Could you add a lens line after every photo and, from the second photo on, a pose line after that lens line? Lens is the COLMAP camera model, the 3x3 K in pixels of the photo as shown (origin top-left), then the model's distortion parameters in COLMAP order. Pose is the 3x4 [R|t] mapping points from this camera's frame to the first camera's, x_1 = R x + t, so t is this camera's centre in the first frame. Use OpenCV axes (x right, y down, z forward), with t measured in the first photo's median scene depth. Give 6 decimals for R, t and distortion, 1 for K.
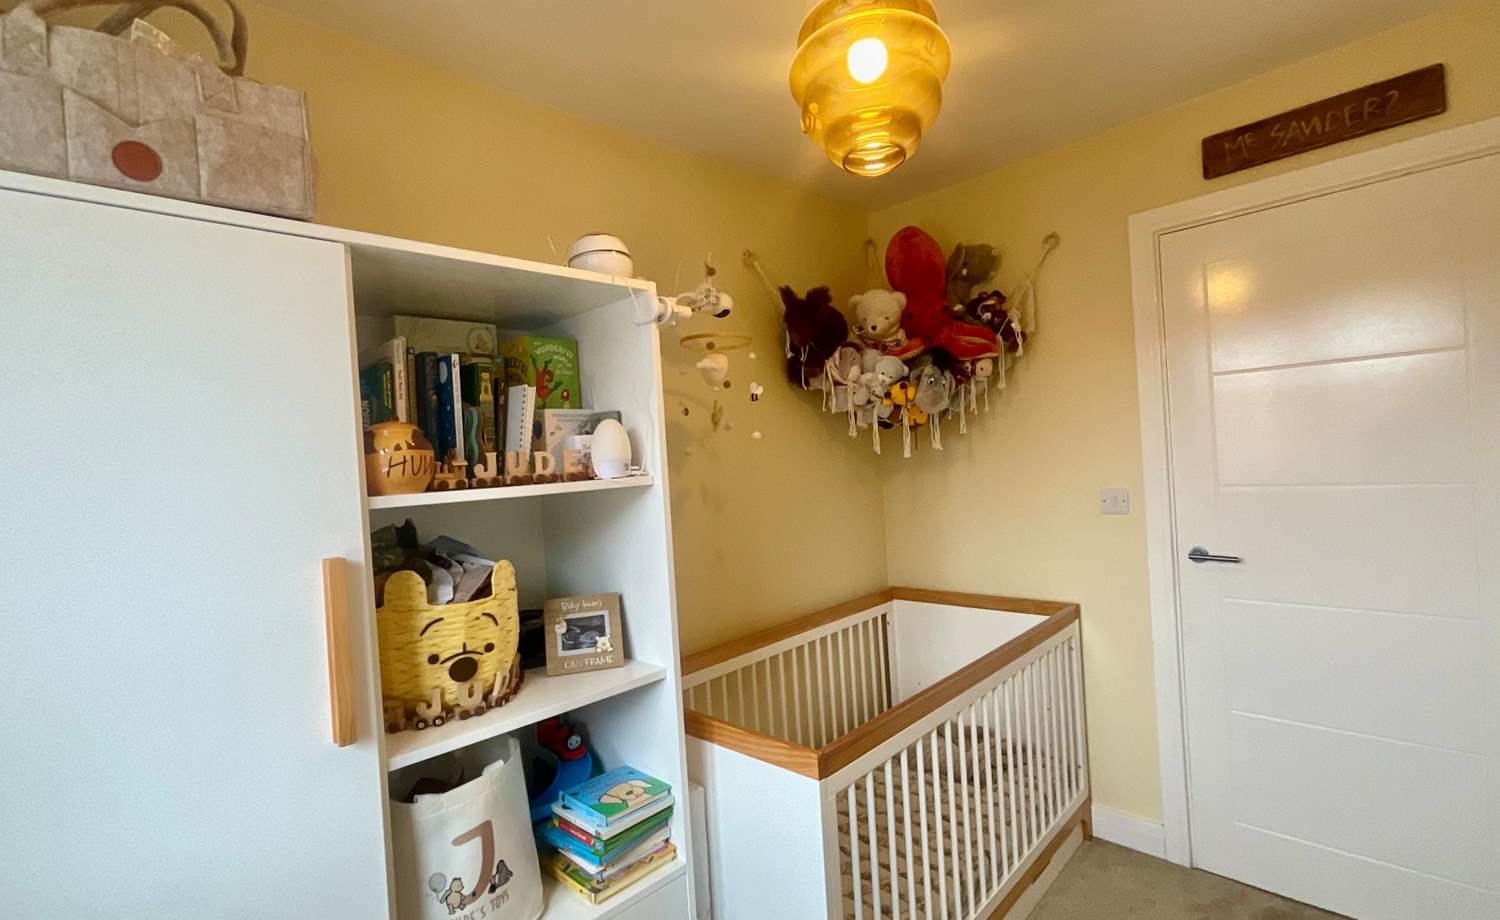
lens RADIAL K [[651.3, 0, 755.6], [0, 651.3, 461.7], [0, 0, 1]] dist [-0.004559, -0.000135]
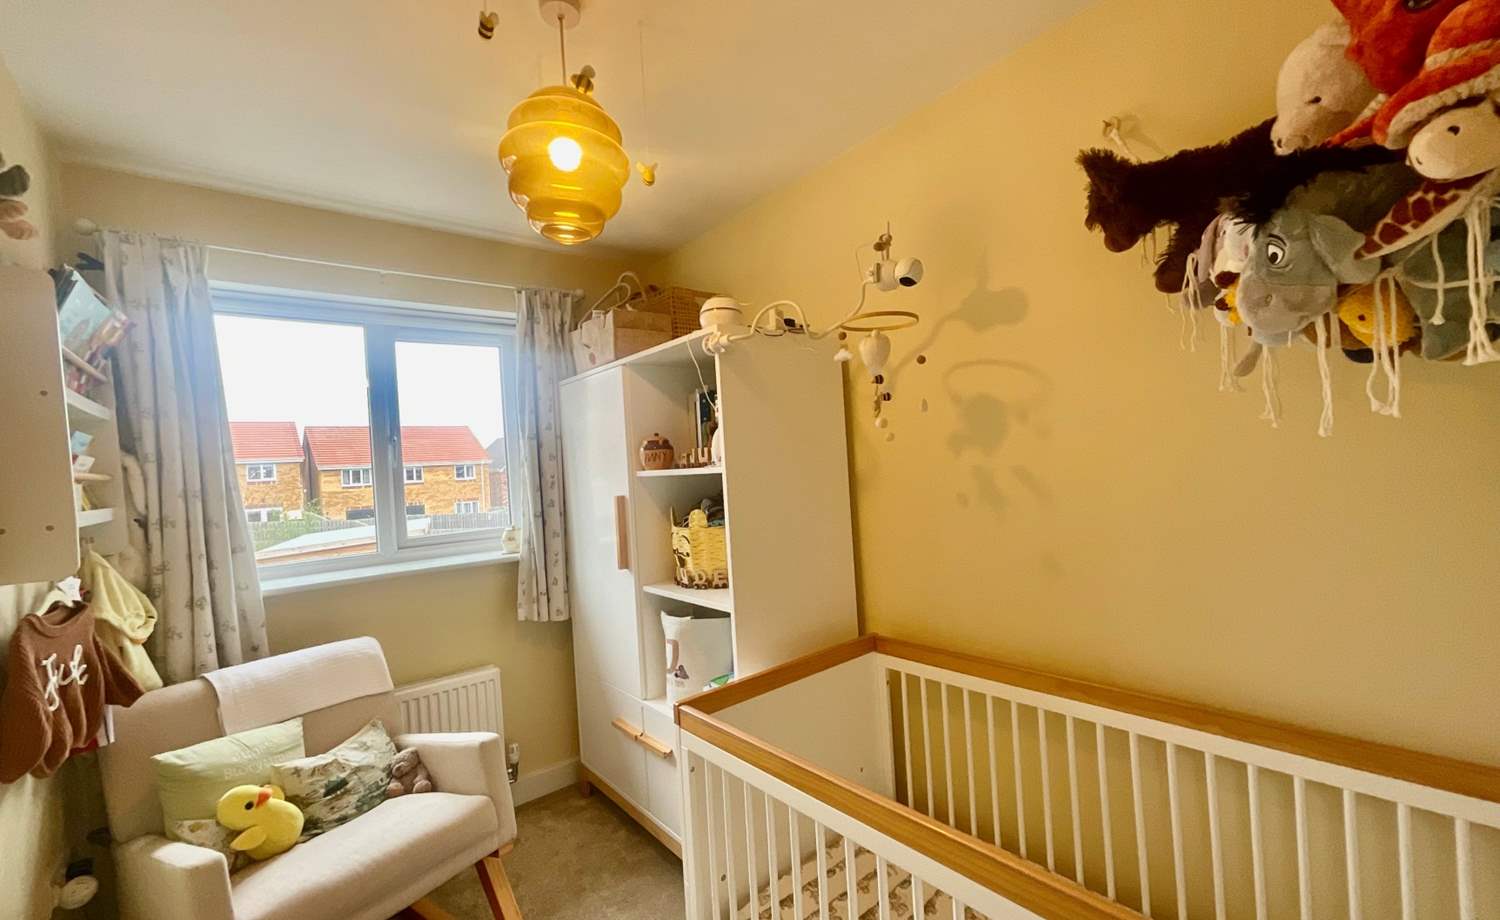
lens RADIAL K [[606.5, 0, 750.0], [0, 606.5, 460.0], [0, 0, 1]] dist [0.003014, -0.000567]
pose [[-0.077354, 0.067073, -0.994745, 1.207437], [0.056787, 0.996411, 0.062769, -0.075589], [0.995385, -0.051633, -0.080886, 1.262429]]
